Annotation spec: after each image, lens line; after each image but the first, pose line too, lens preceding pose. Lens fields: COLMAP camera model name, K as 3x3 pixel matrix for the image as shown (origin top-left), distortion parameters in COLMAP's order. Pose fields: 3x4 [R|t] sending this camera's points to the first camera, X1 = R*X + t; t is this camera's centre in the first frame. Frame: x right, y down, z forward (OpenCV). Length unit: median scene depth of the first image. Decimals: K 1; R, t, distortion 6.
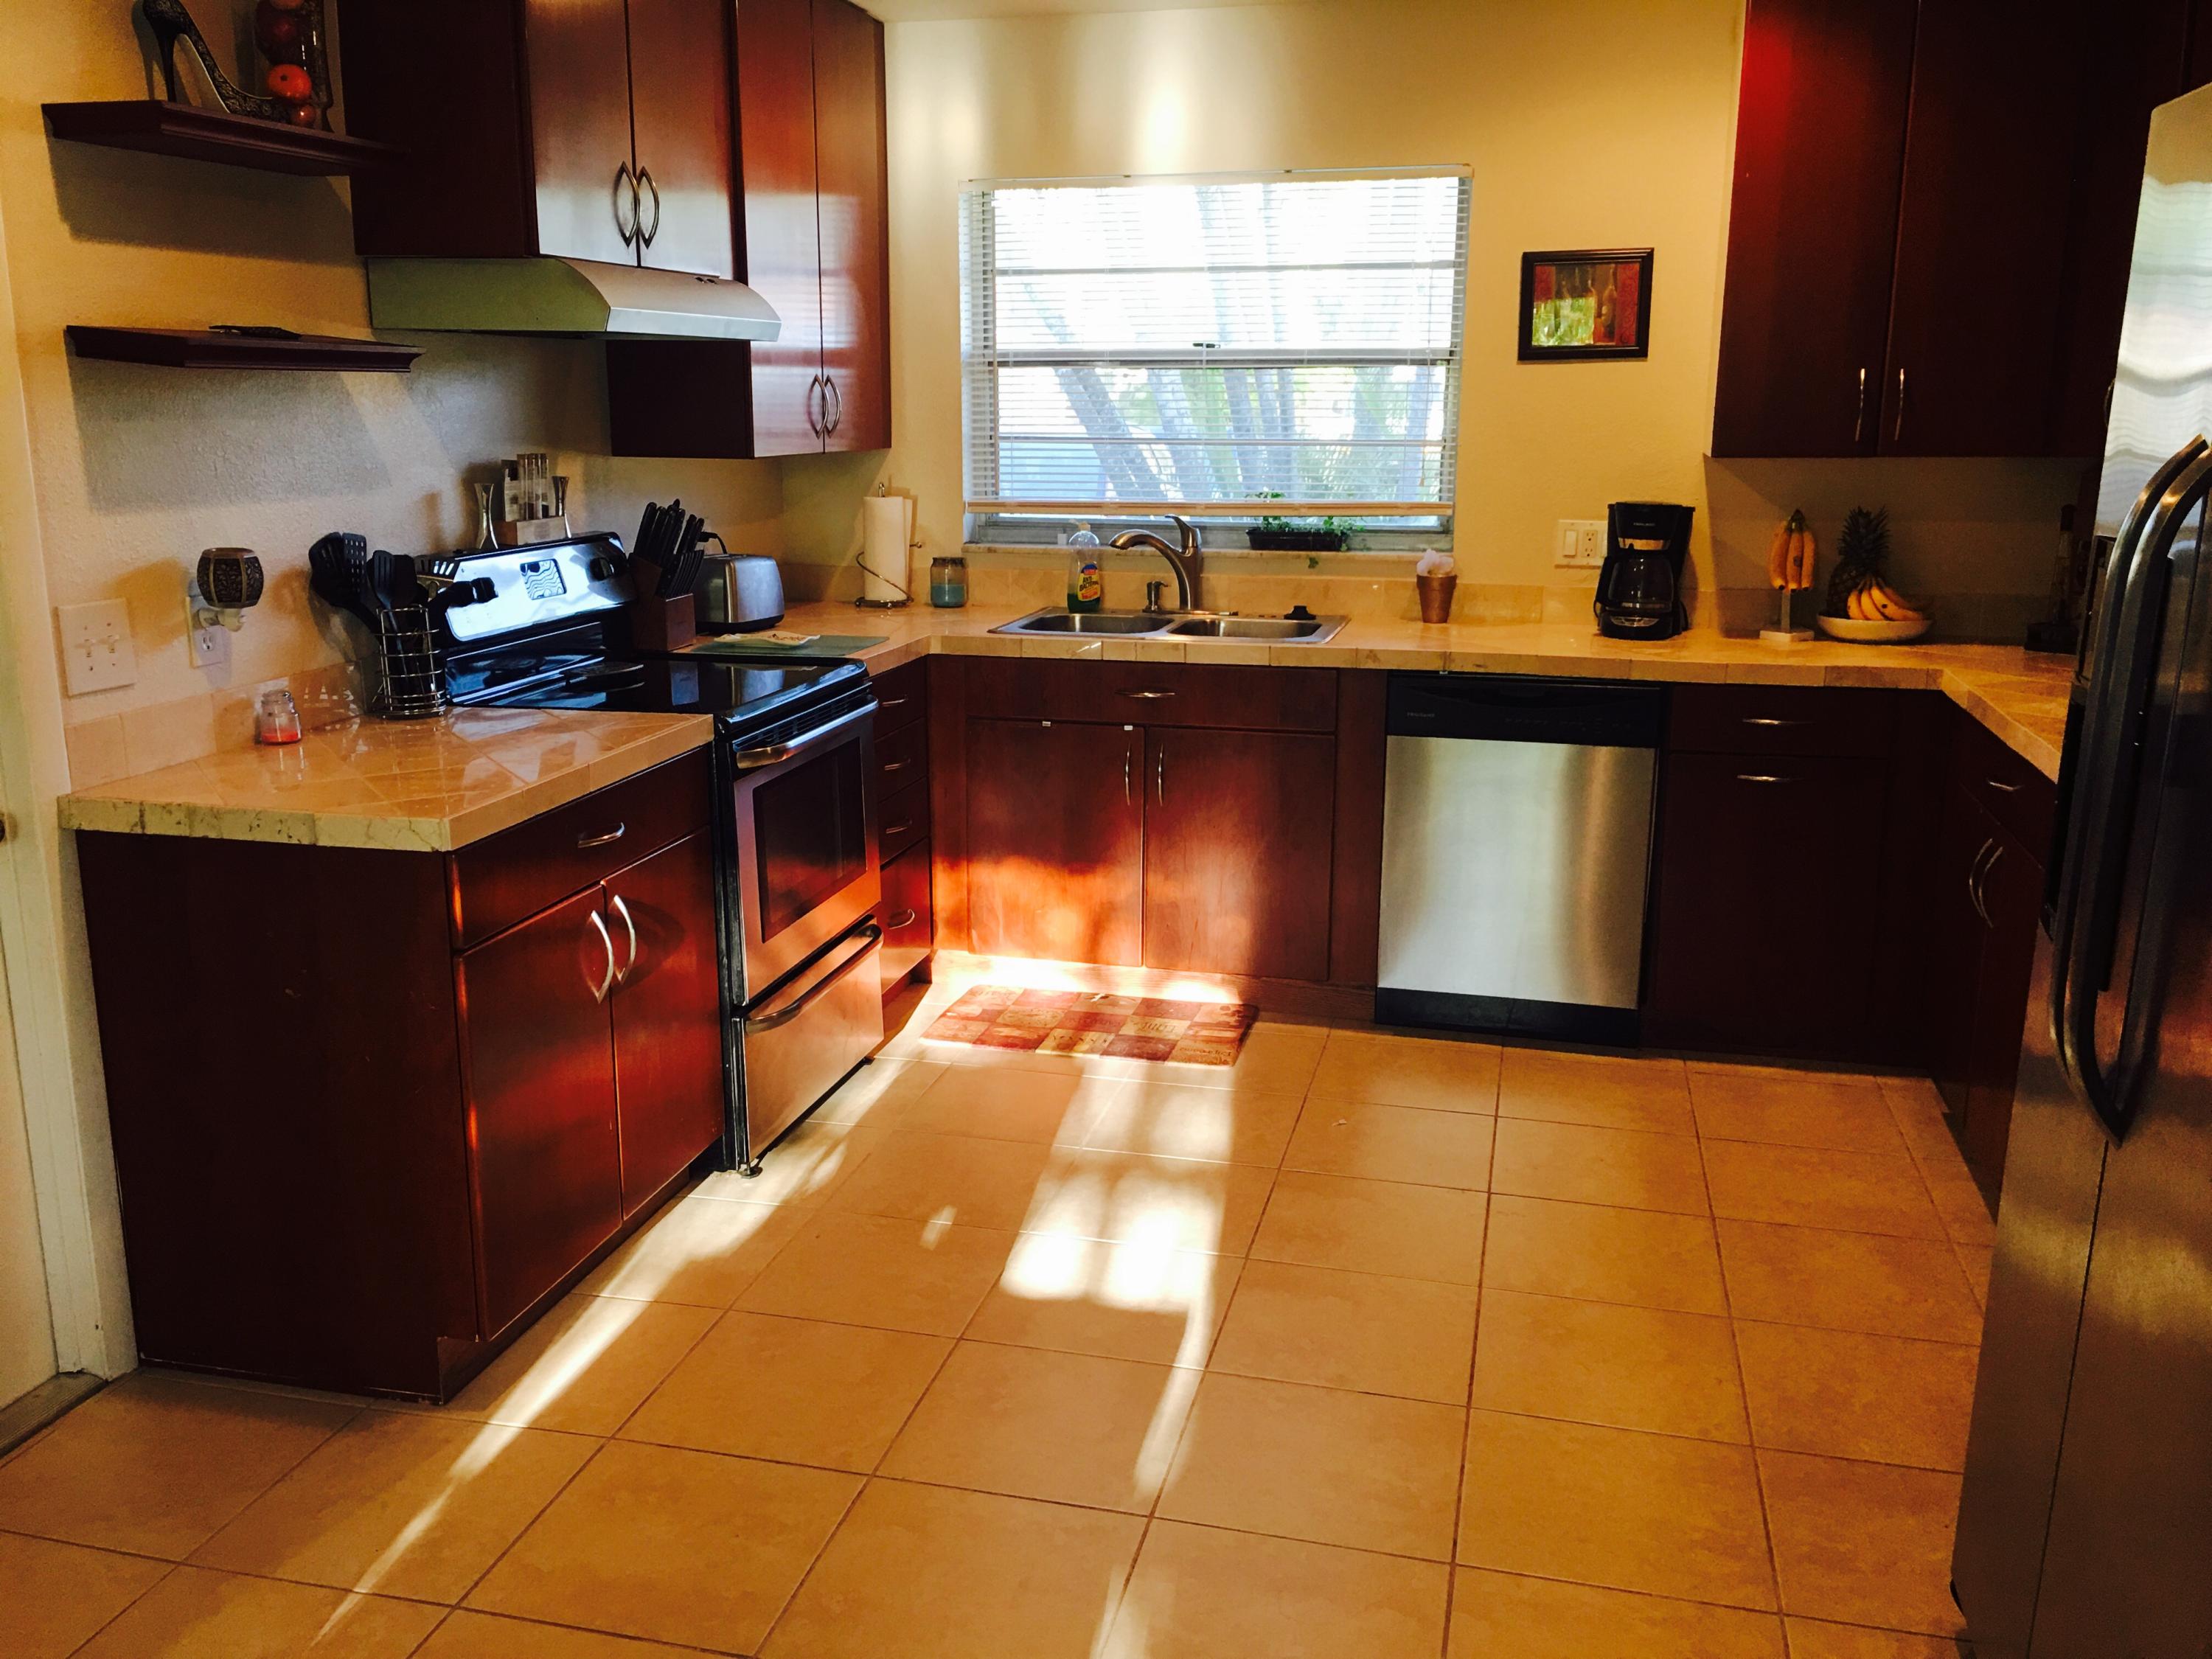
lens RADIAL K [[1899.0, 0, 1079.5], [0, 1899.0, 829.5], [0, 0, 1]] dist [0.081418, -0.106447]
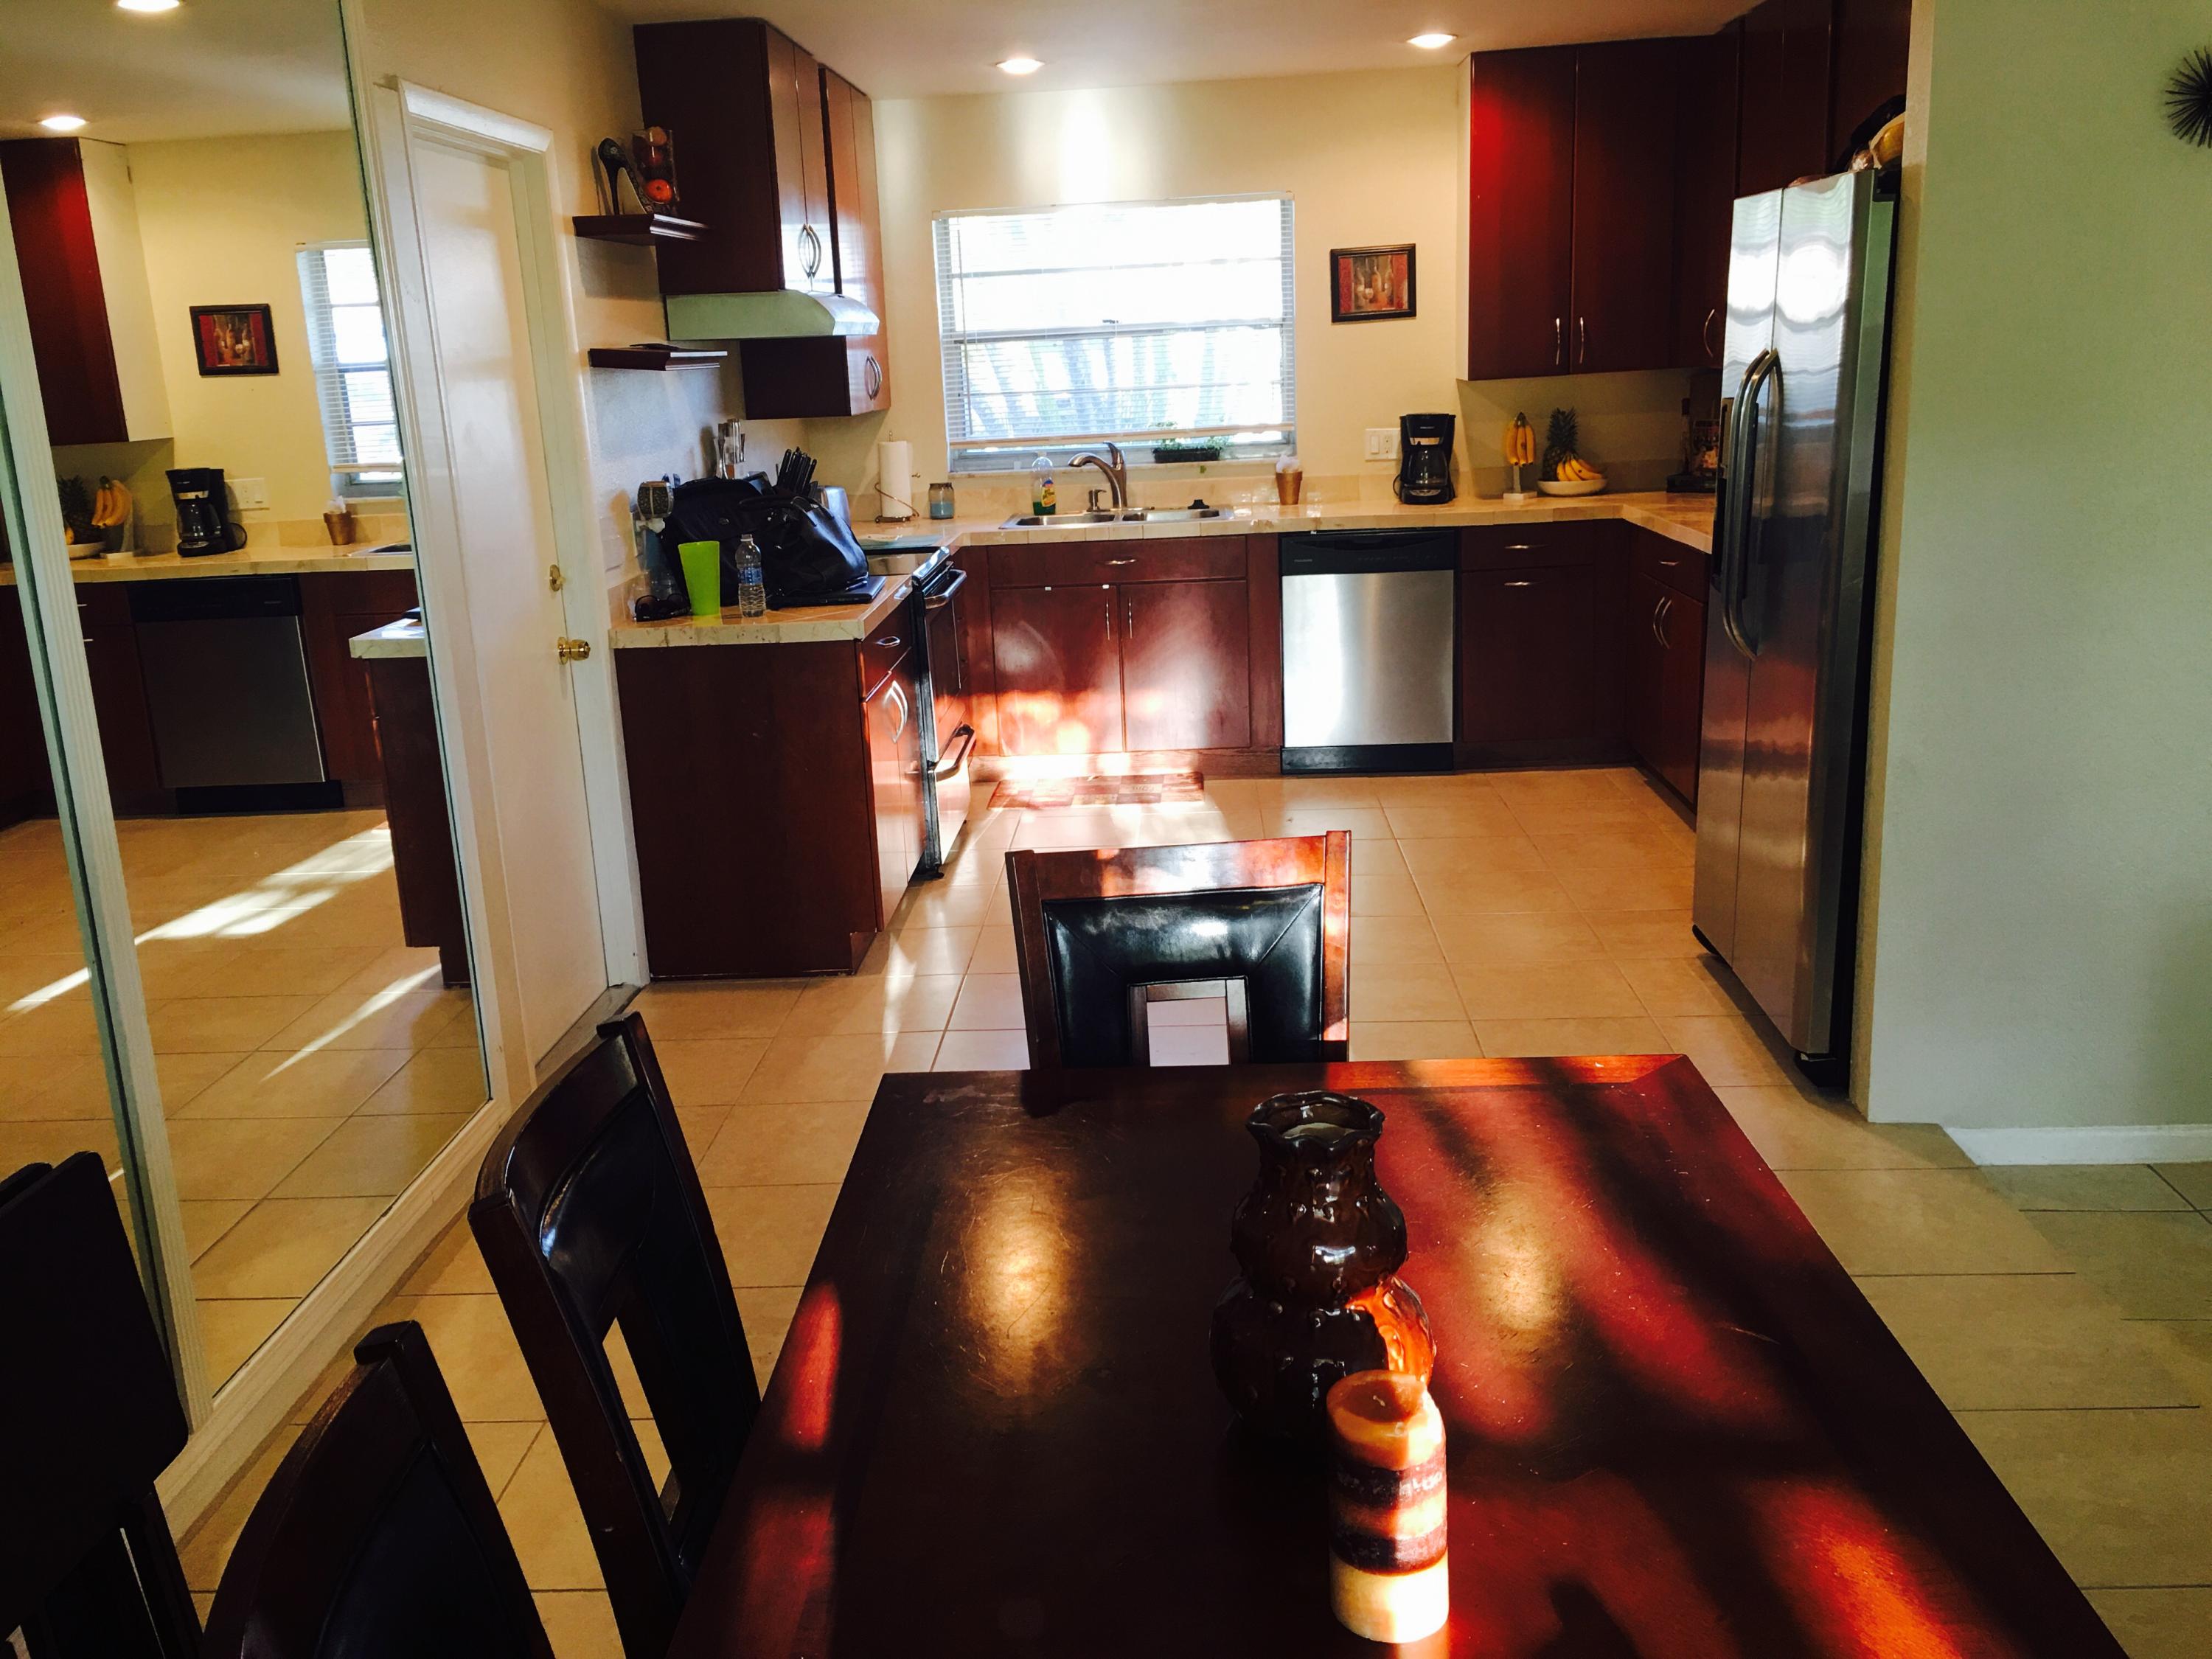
lens RADIAL K [[1899.0, 0, 1079.5], [0, 1899.0, 829.5], [0, 0, 1]] dist [0.081418, -0.106447]
pose [[0.980290, -0.093061, 0.174275, -0.259865], [0.089747, 0.995603, 0.026817, 0.089449], [-0.176005, -0.010648, 0.984332, -0.430953]]
